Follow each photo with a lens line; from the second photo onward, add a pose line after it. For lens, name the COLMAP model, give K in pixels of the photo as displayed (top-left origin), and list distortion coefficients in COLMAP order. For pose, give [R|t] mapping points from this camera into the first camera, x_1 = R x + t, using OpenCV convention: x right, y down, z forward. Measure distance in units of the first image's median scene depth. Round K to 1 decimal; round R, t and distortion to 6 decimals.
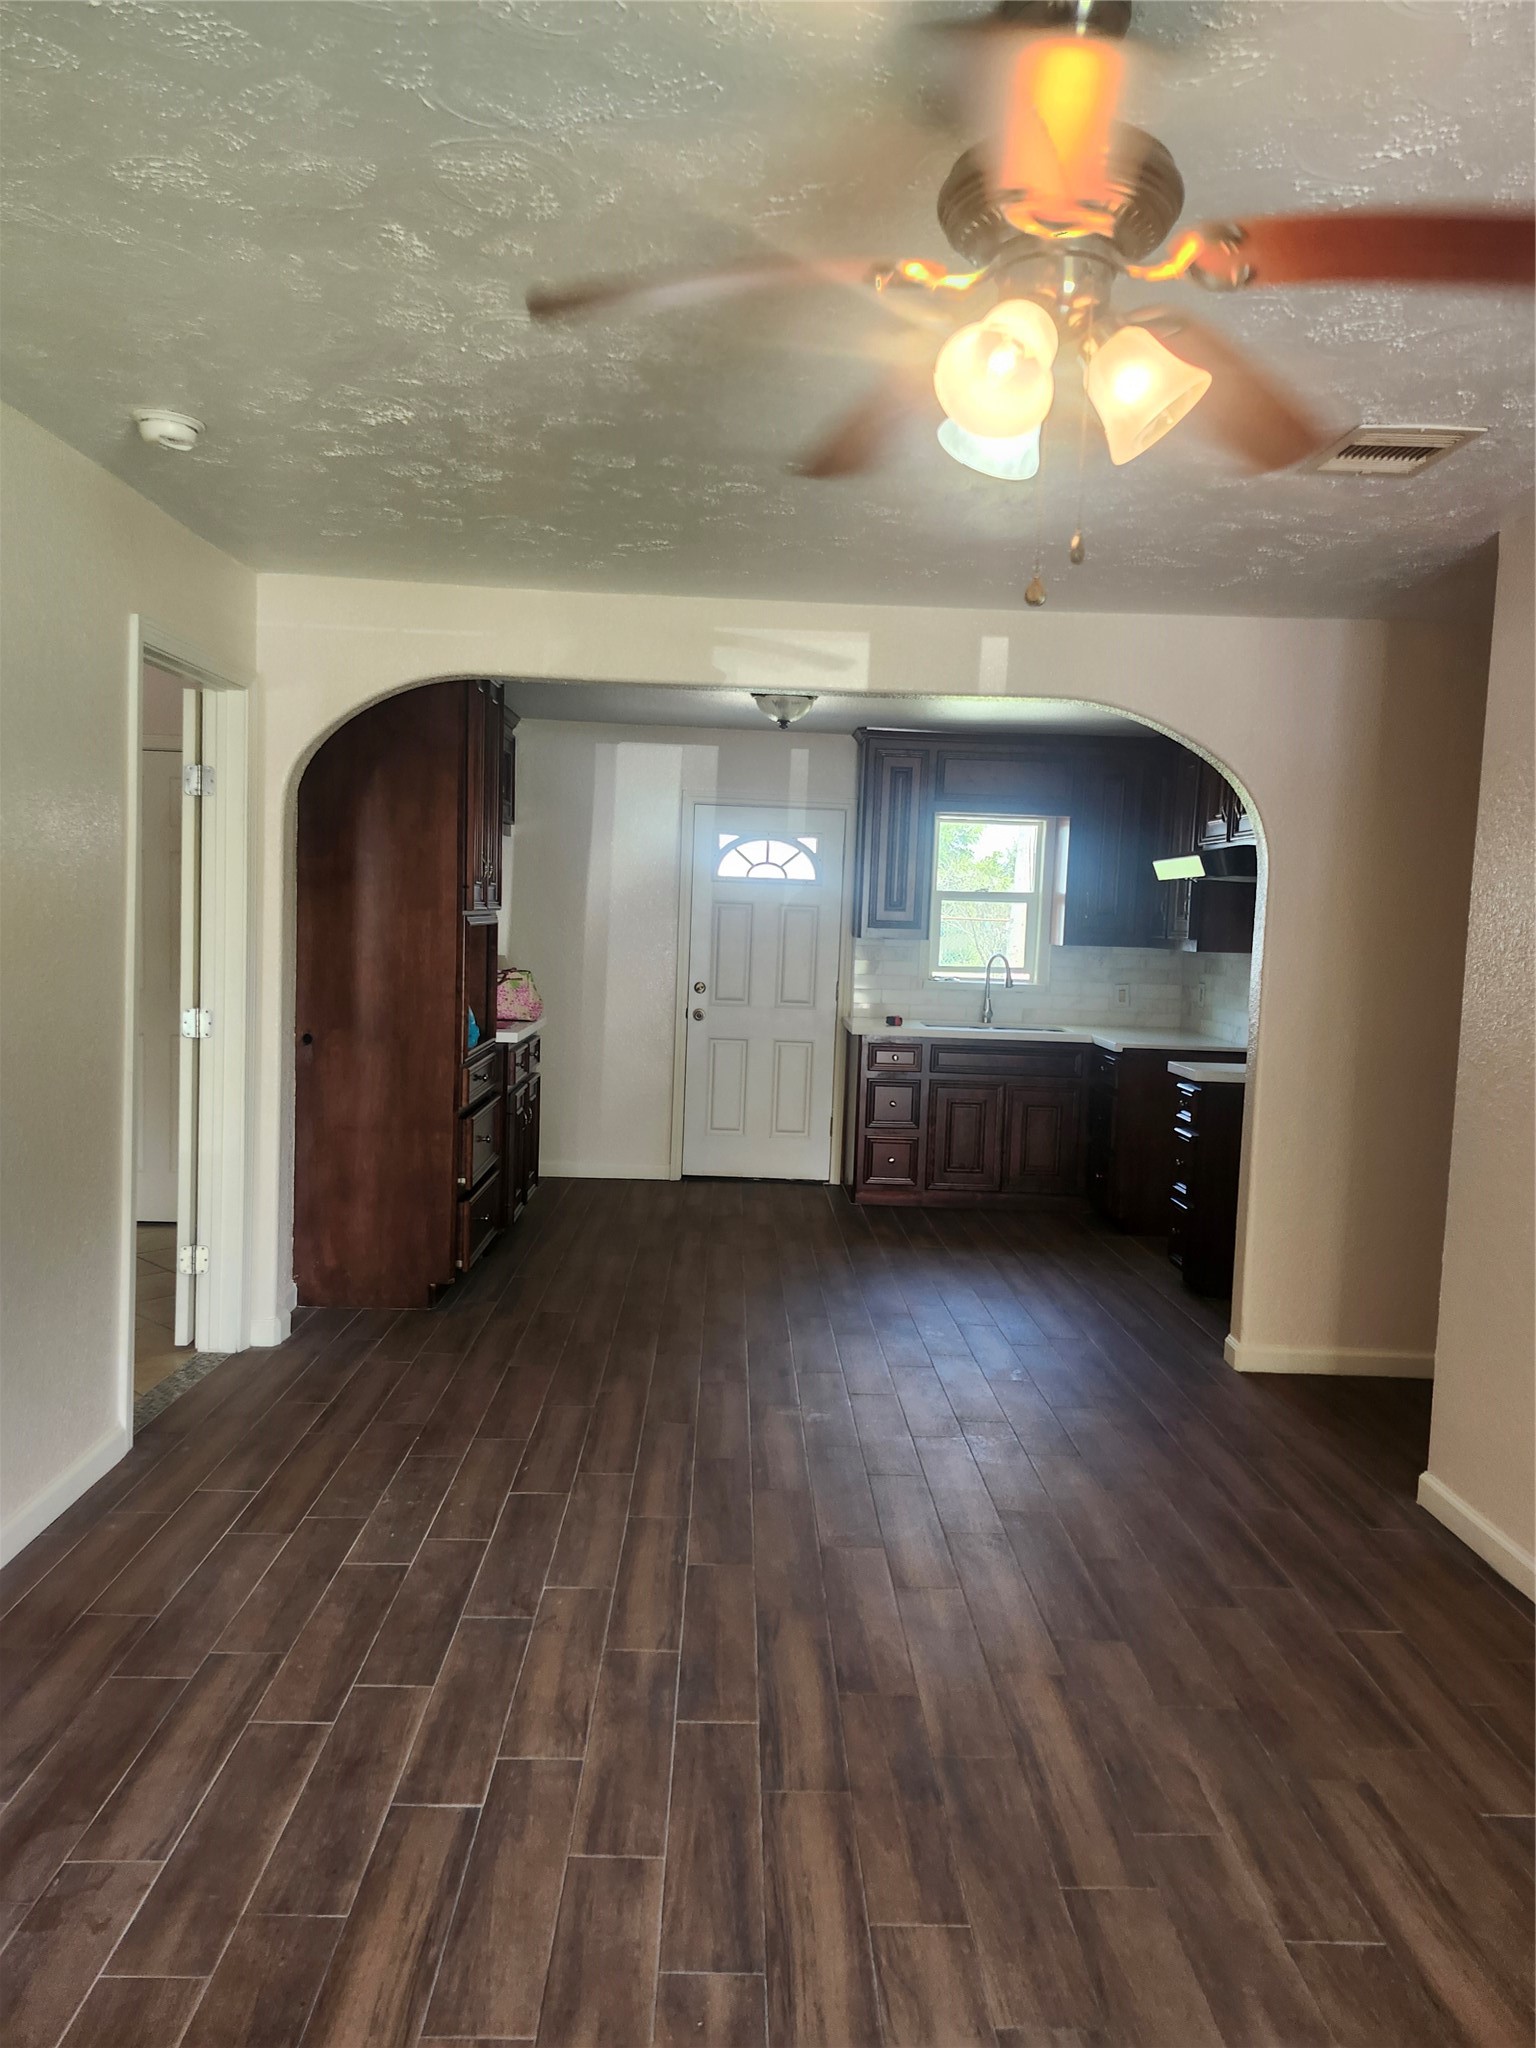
lens RADIAL K [[1438.8, 0, 766.6], [0, 1438.8, 1015.9], [0, 0, 1]] dist [0.080490, -0.005172]
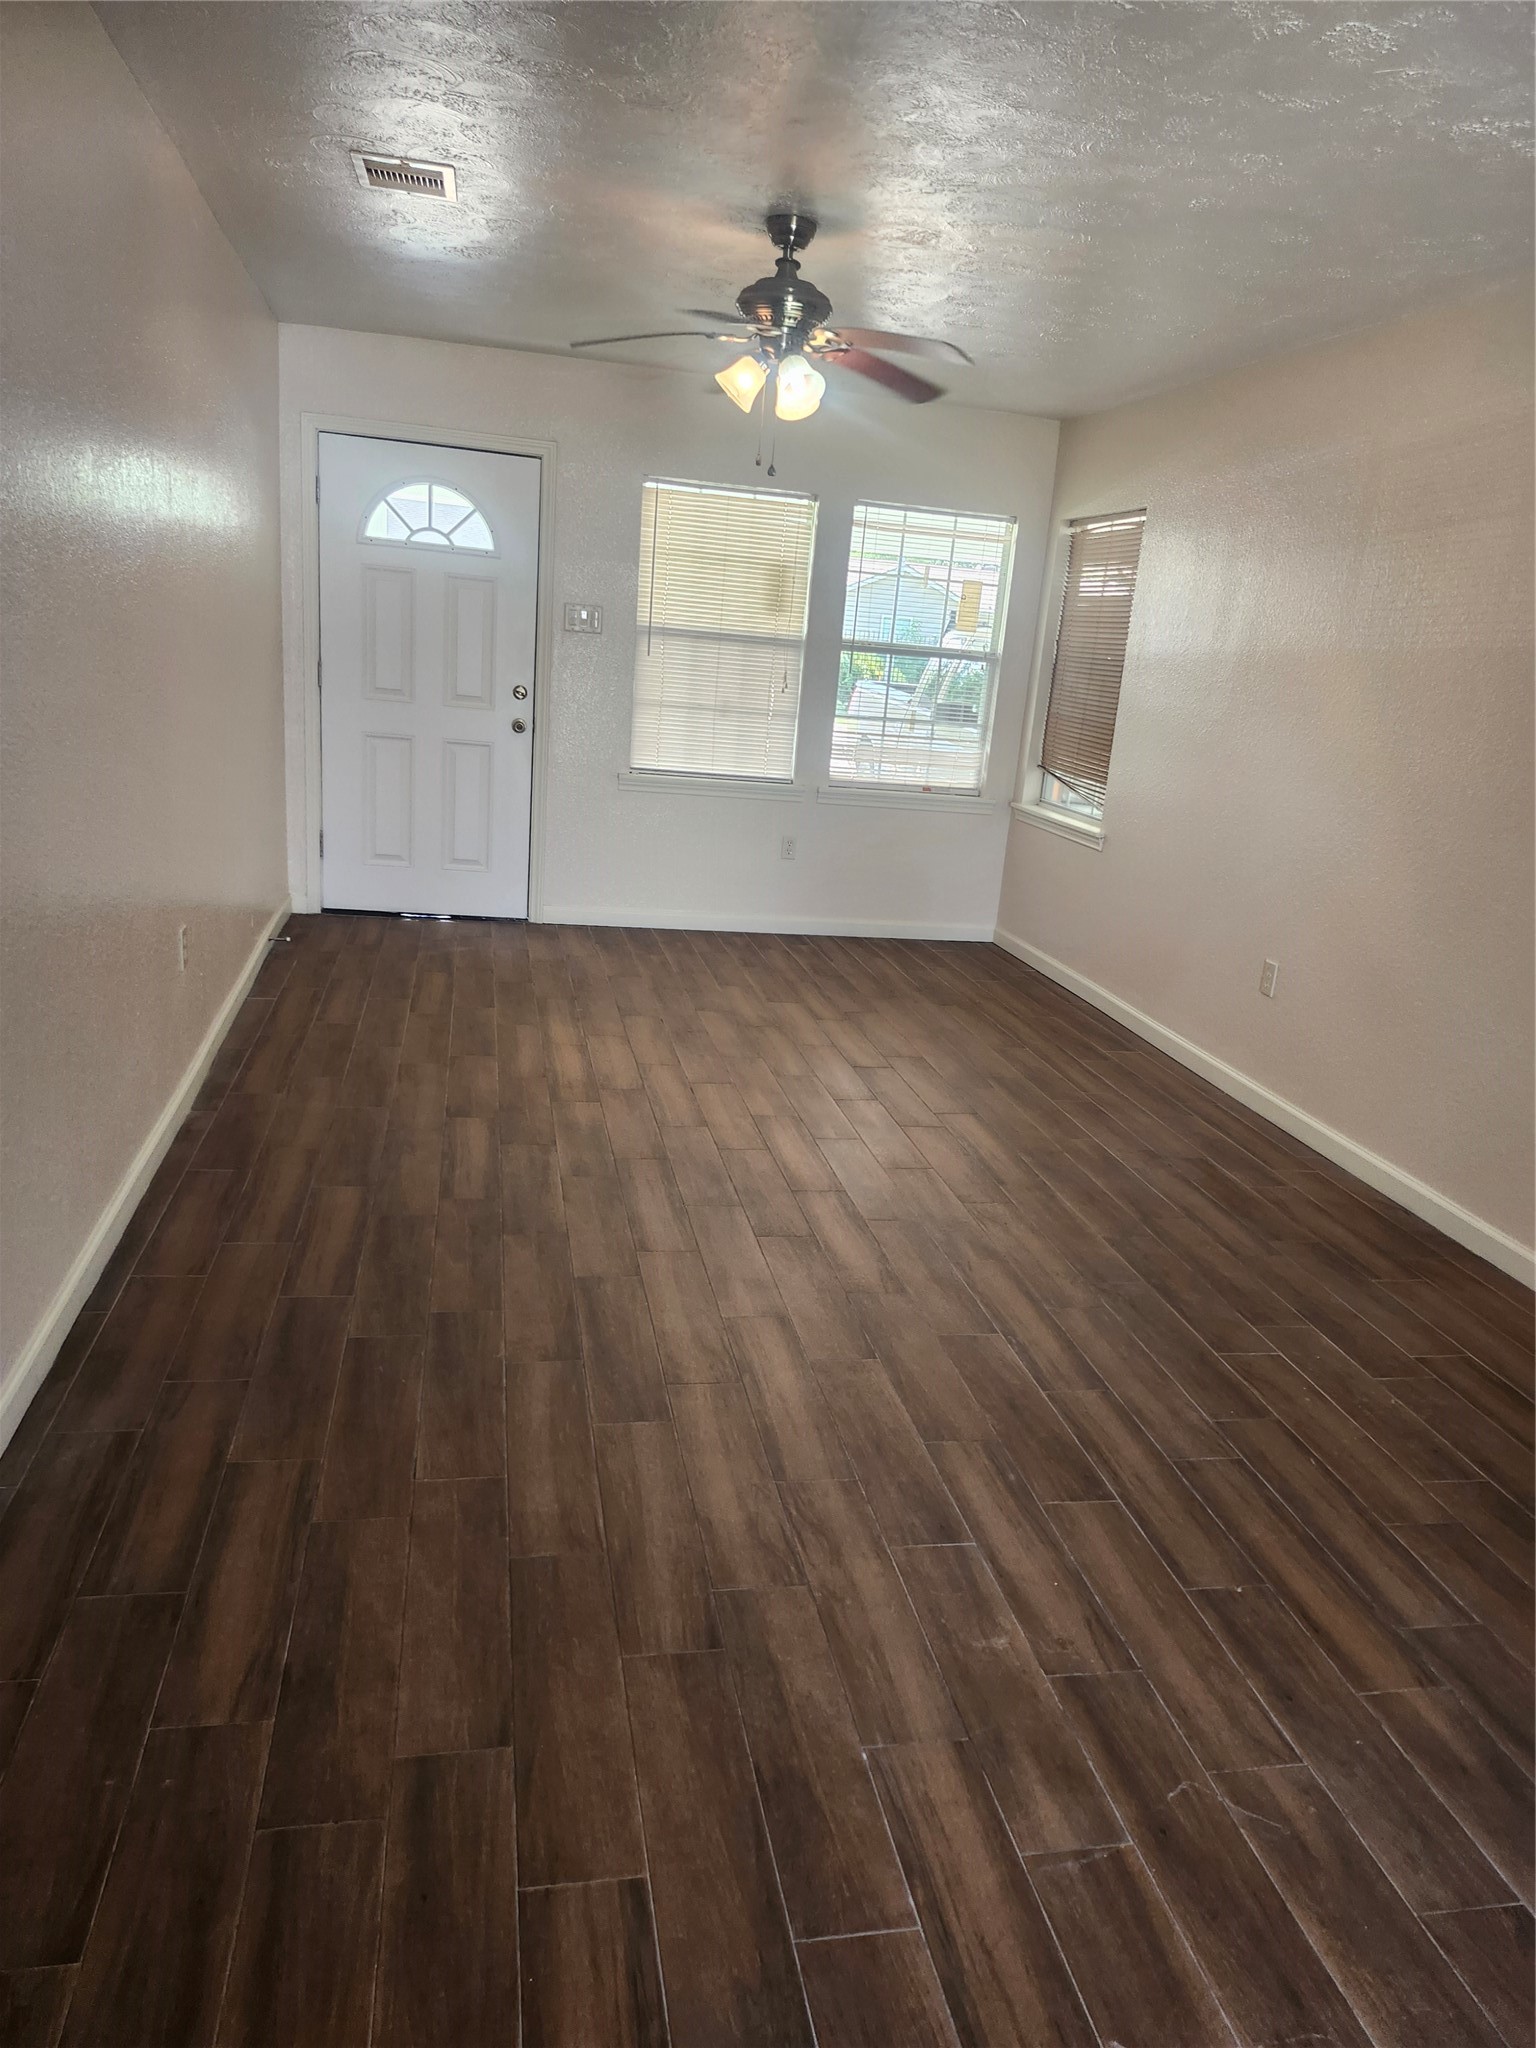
lens RADIAL K [[1438.8, 0, 775.2], [0, 1438.8, 1034.1], [0, 0, 1]] dist [0.080490, -0.005172]
pose [[-0.977371, -0.076377, -0.197262, 0.297802], [-0.140535, 0.931438, 0.335669, -0.111102], [0.158100, 0.355795, -0.921094, 1.795325]]
